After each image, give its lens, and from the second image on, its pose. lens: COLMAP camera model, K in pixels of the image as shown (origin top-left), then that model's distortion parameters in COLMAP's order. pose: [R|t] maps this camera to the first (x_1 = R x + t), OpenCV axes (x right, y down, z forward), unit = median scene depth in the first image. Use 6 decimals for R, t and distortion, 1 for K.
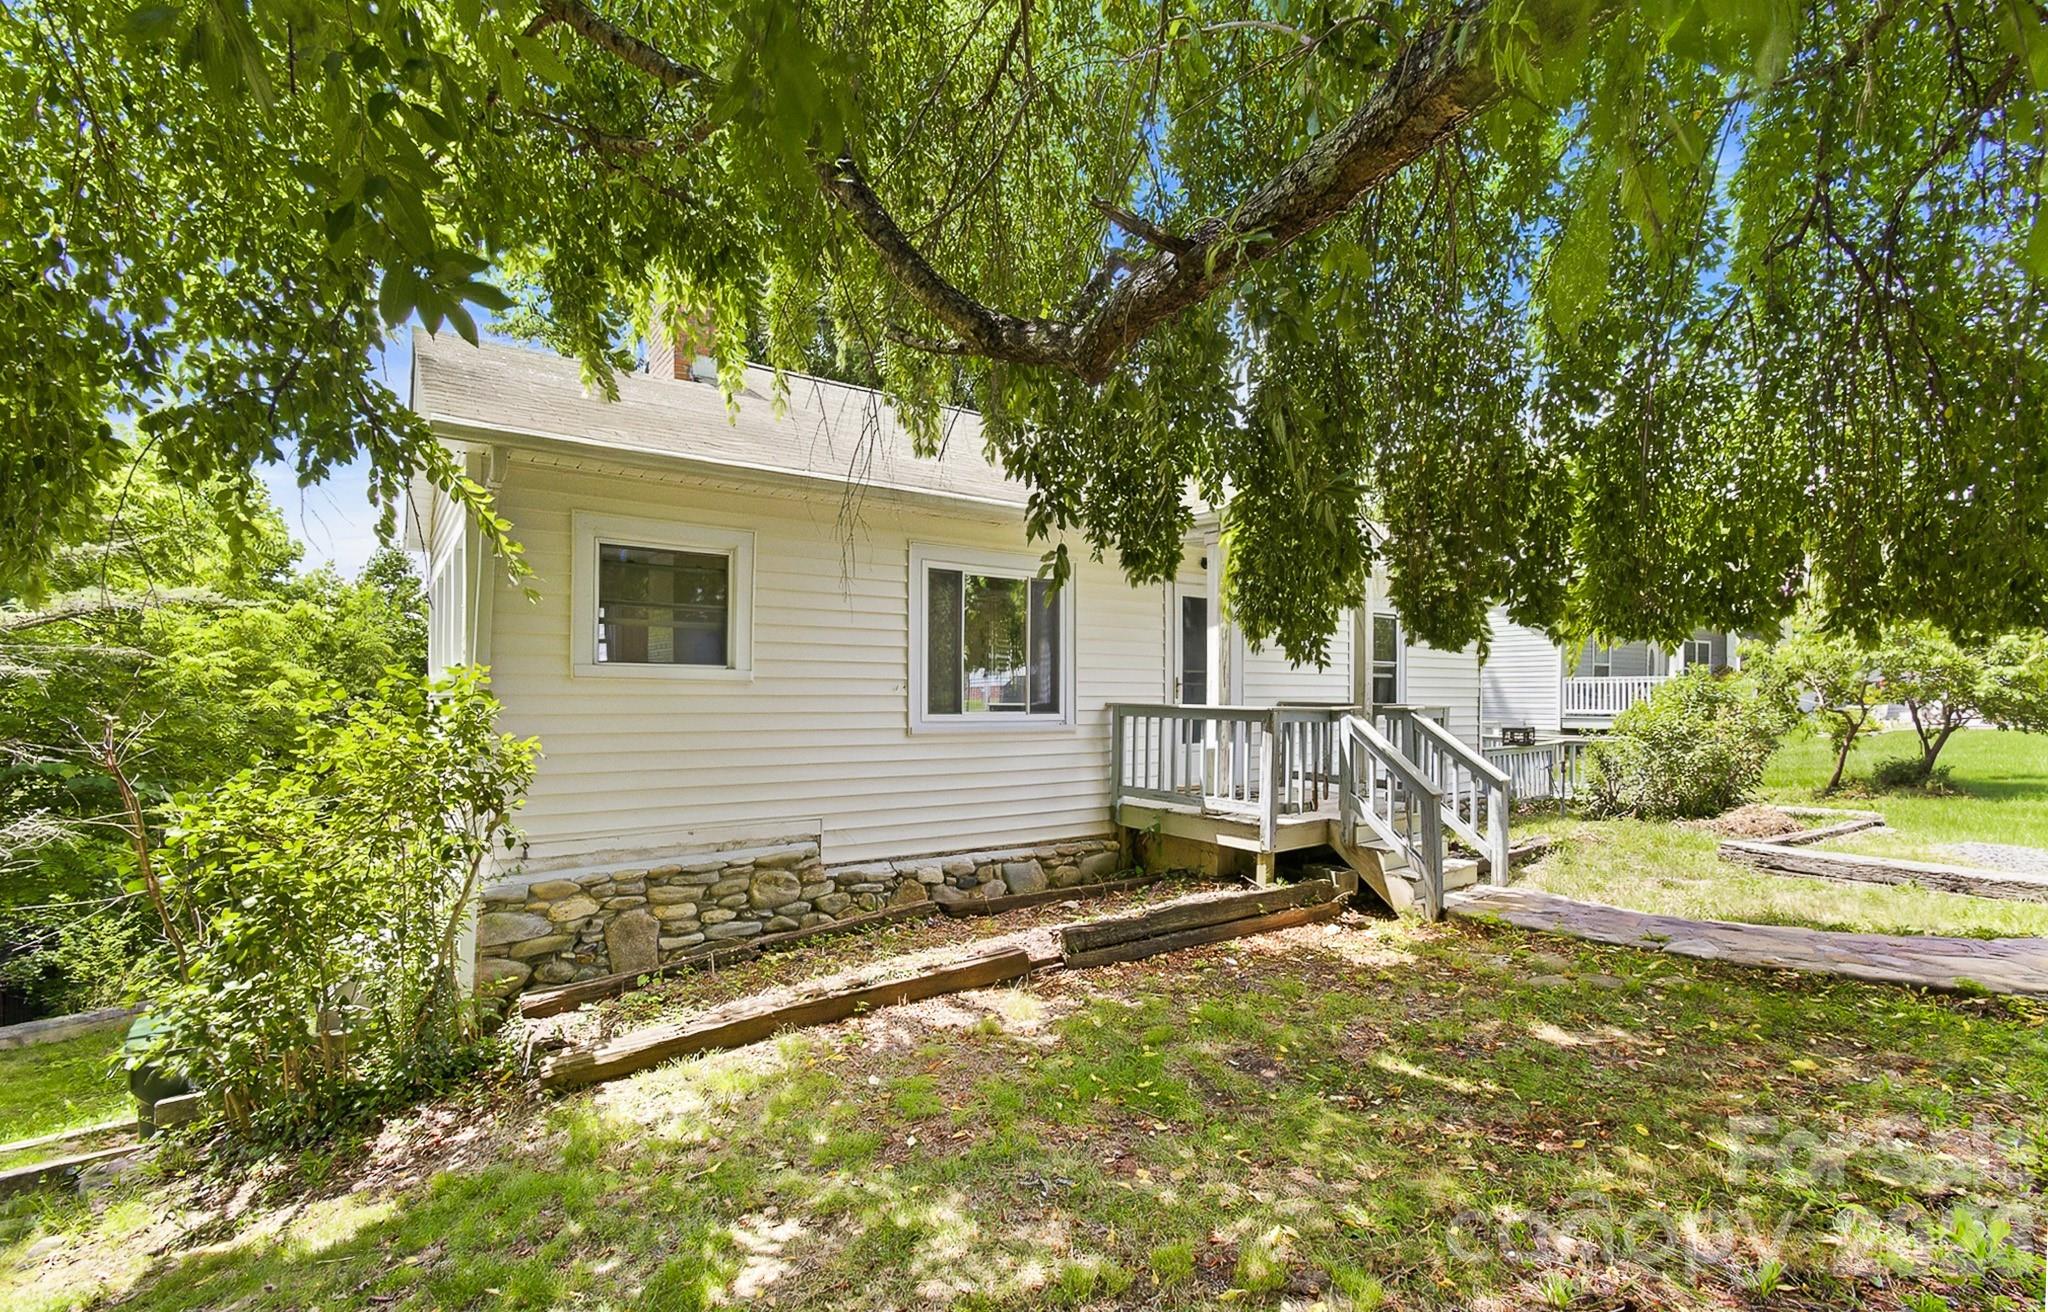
lens RADIAL K [[906.2, 0, 1022.7], [0, 906.2, 709.5], [0, 0, 1]] dist [0.001020, 0.000082]
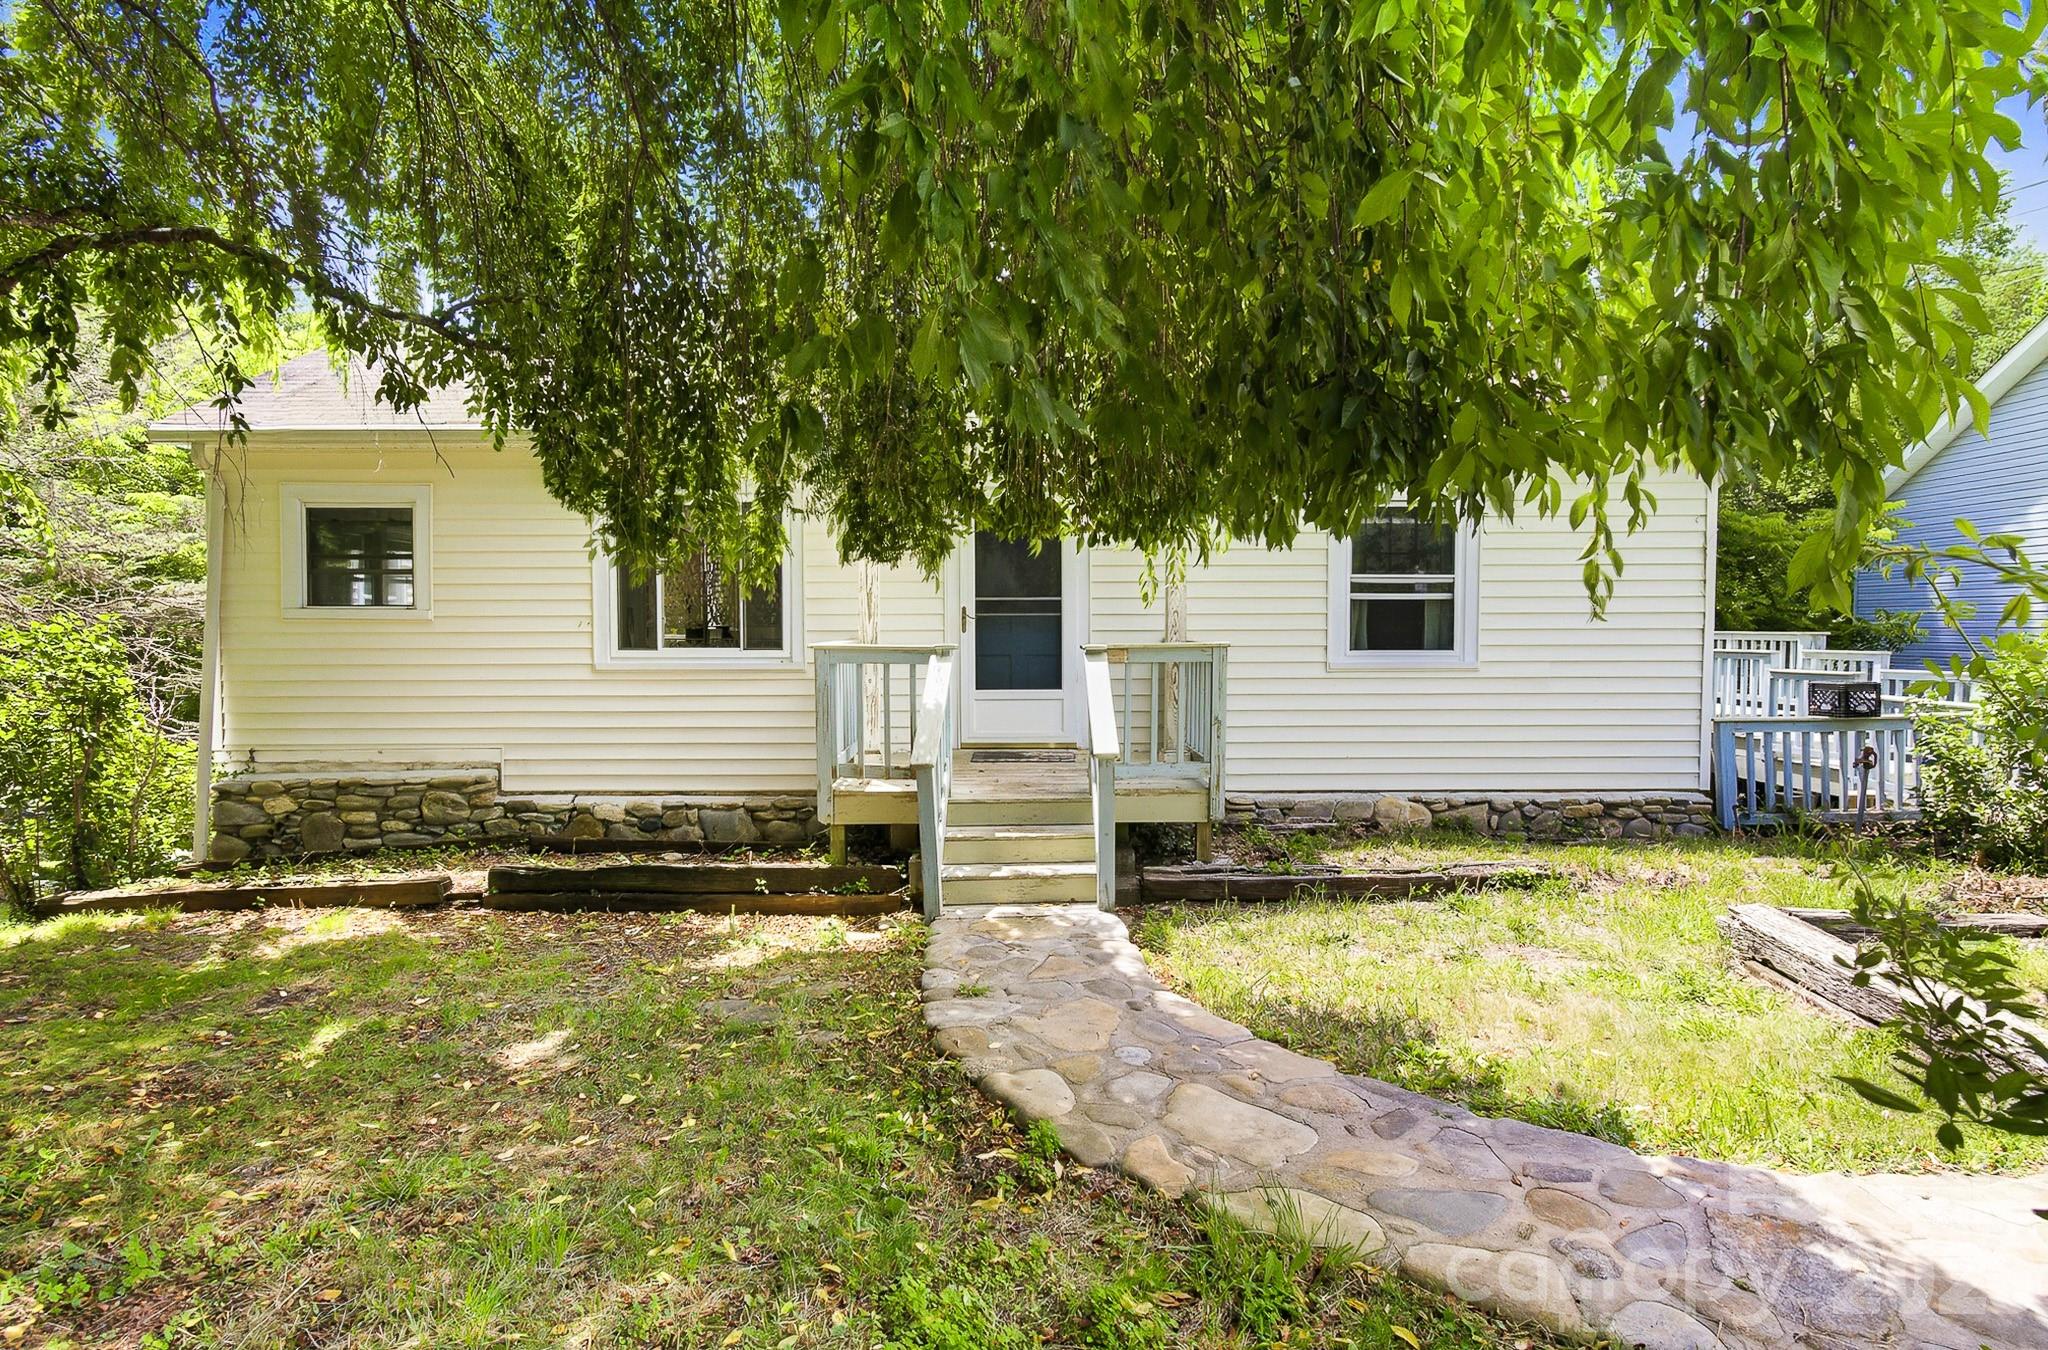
lens RADIAL K [[1094.8, 0, 1023.3], [0, 1094.8, 671.2], [0, 0, 1]] dist [0.004312, -0.000378]
pose [[0.817155, 0.018653, -0.576115, 1.089692], [-0.001305, 0.999534, 0.030512, -0.010410], [0.576416, -0.024181, 0.816799, 0.326710]]
